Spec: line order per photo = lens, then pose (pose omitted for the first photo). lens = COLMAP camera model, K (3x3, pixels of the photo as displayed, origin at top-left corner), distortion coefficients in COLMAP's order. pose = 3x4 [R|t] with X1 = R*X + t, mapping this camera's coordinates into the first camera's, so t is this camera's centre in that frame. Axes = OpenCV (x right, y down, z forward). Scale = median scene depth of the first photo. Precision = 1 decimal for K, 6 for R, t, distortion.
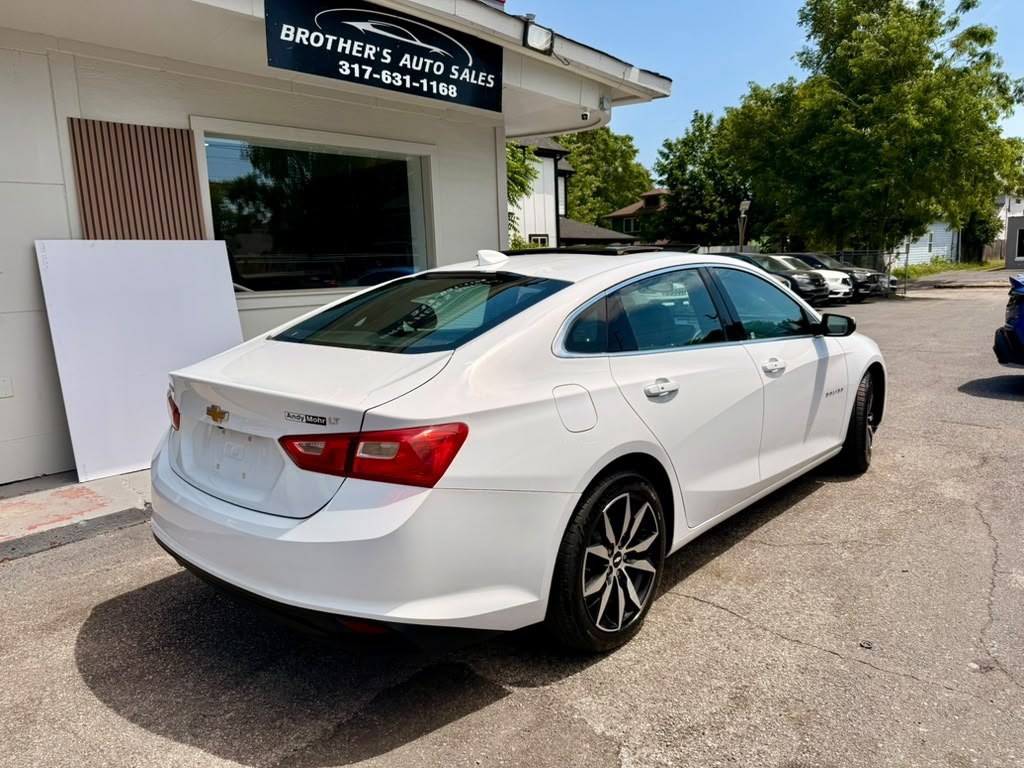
lens RADIAL K [[734.5, 0, 506.3], [0, 734.5, 382.5], [0, 0, 1]] dist [0.006503, -0.022216]
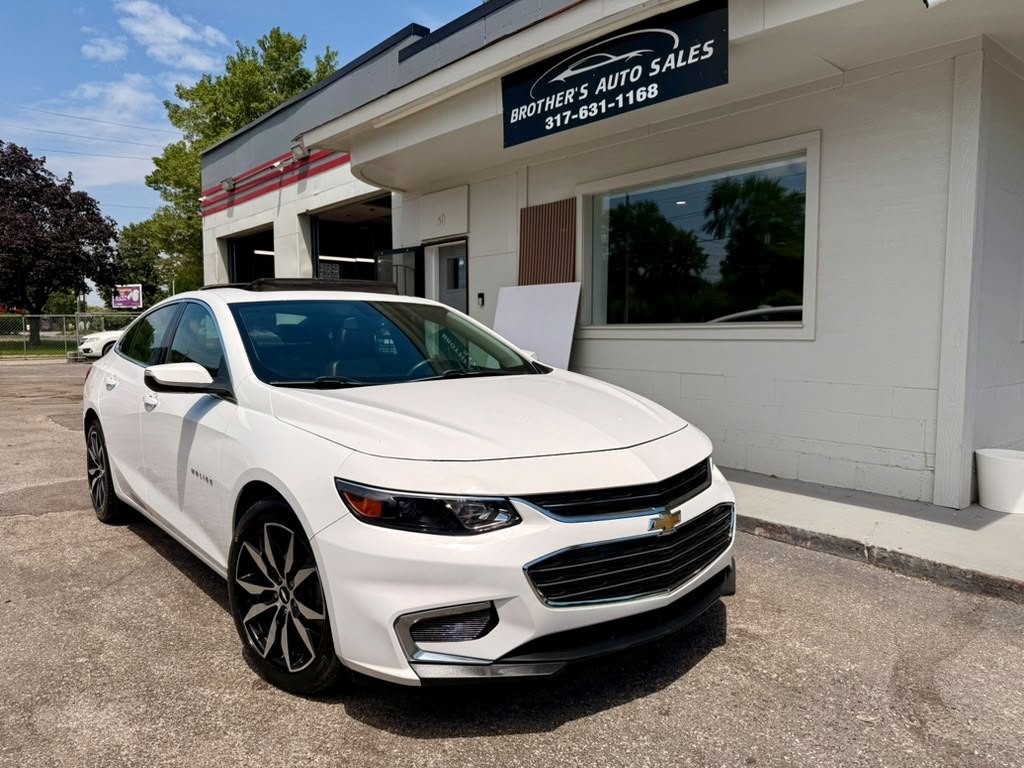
lens RADIAL K [[723.7, 0, 509.8], [0, 723.7, 393.1], [0, 0, 1]] dist [-0.001170, -0.012485]
pose [[-0.128829, 0.116303, -0.984823, 0.870340], [-0.155522, 0.978441, 0.135893, -0.163117], [0.979396, 0.170668, -0.107964, 1.085511]]
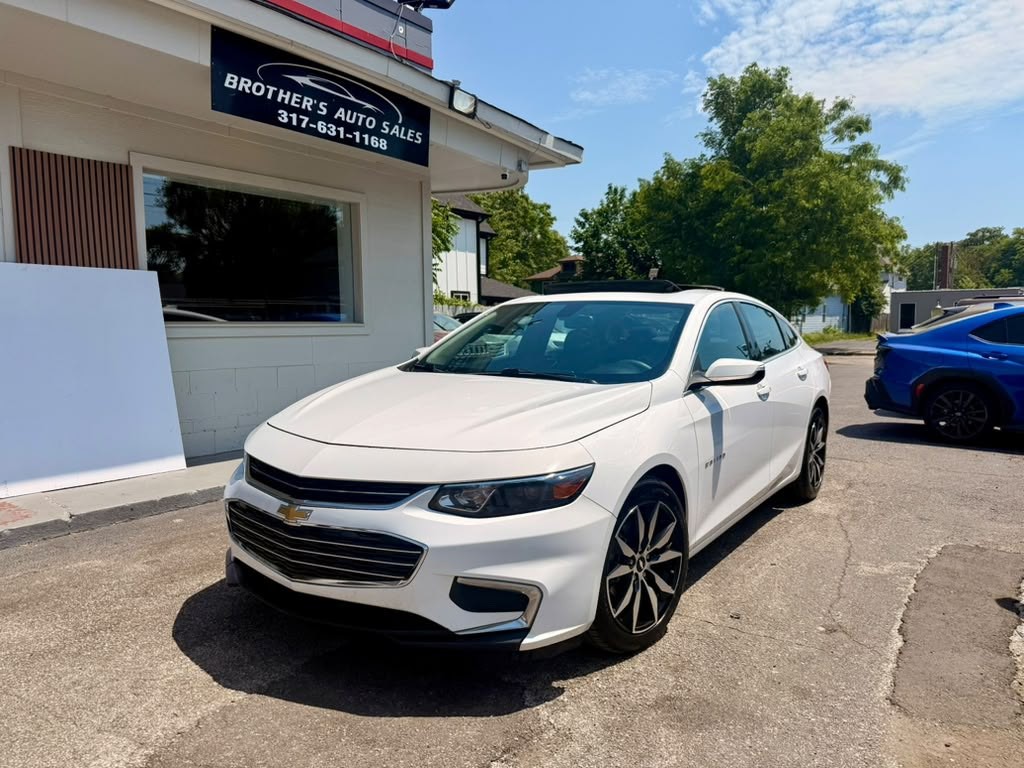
lens RADIAL K [[734.5, 0, 507.3], [0, 734.5, 386.2], [0, 0, 1]] dist [0.006503, -0.022216]
pose [[0.993564, 0.021407, 0.111227, -0.004289], [-0.012796, 0.996905, -0.077569, 0.045195], [-0.112543, 0.075646, 0.990763, -0.074570]]
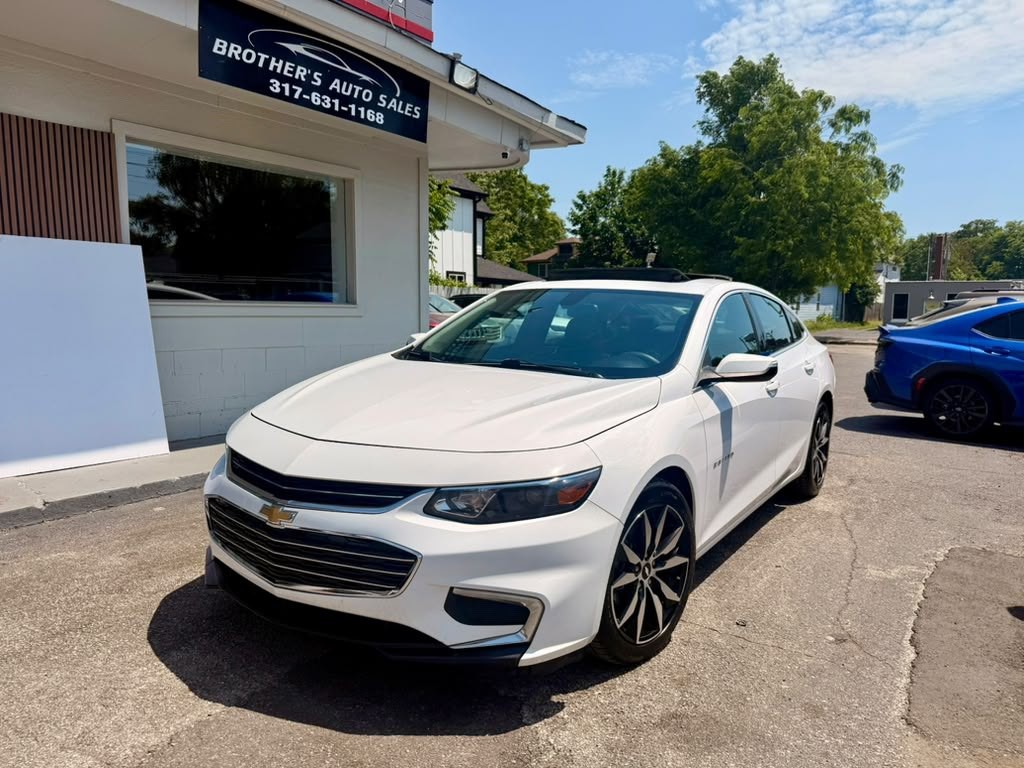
lens RADIAL K [[734.5, 0, 516.1], [0, 734.5, 386.3], [0, 0, 1]] dist [0.006503, -0.022216]
pose [[0.990408, 0.037649, 0.132947, -0.006574], [-0.030870, 0.998134, -0.052686, 0.034054], [-0.134682, 0.048077, 0.989722, -0.041440]]
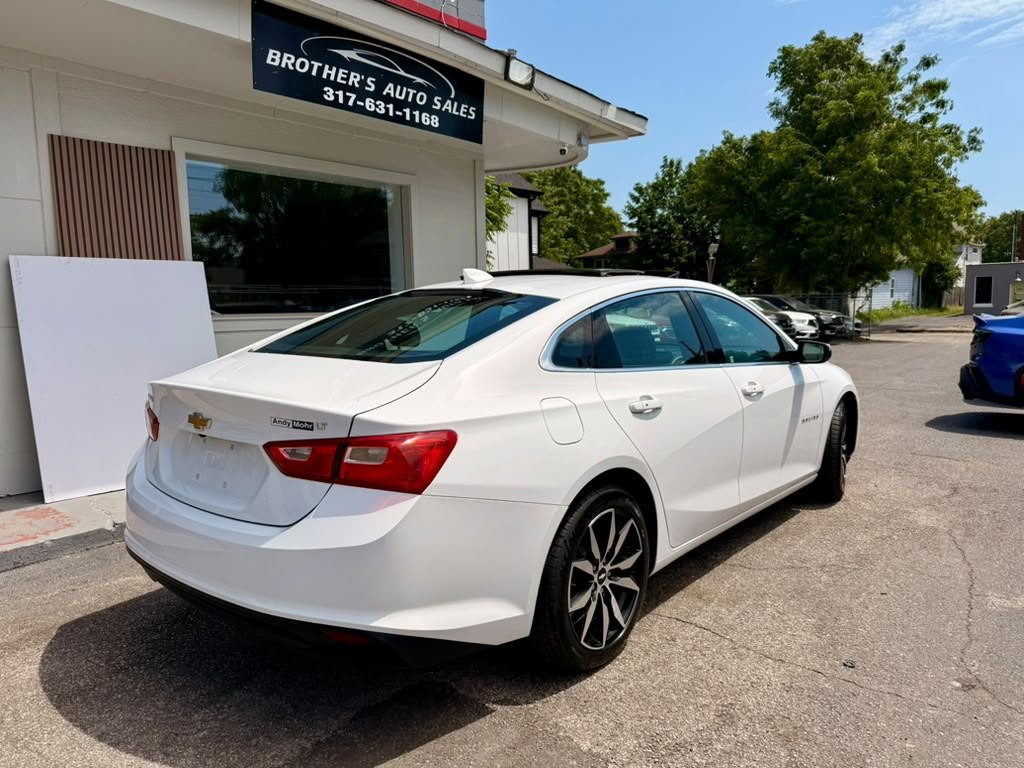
lens RADIAL K [[734.5, 0, 502.1], [0, 734.5, 386.5], [0, 0, 1]] dist [0.006503, -0.022216]
pose [[0.999281, 0.014688, 0.034953, -0.011193], [-0.013038, 0.998810, -0.047000, 0.017294], [-0.035602, 0.046510, 0.998283, 0.001458]]
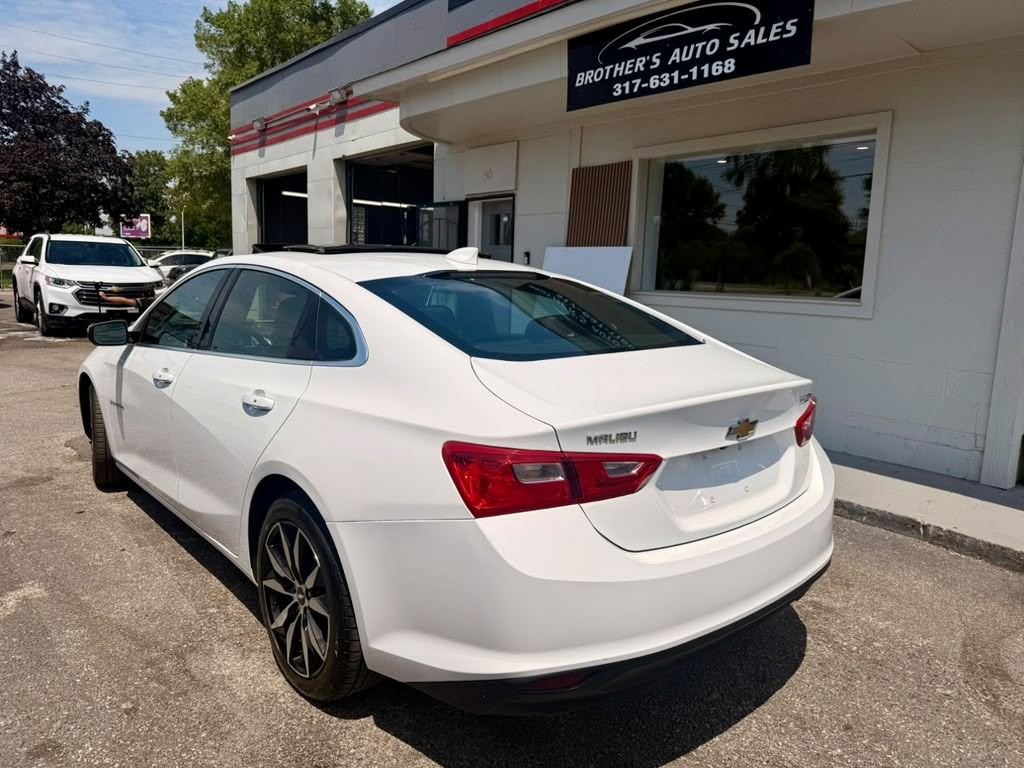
lens RADIAL K [[723.7, 0, 511.3], [0, 723.7, 384.4], [0, 0, 1]] dist [-0.001170, -0.012485]
pose [[-0.138692, 0.176703, -0.974444, 0.906964], [-0.188849, 0.961179, 0.201176, -0.183370], [0.972163, 0.211924, -0.099937, 1.007944]]
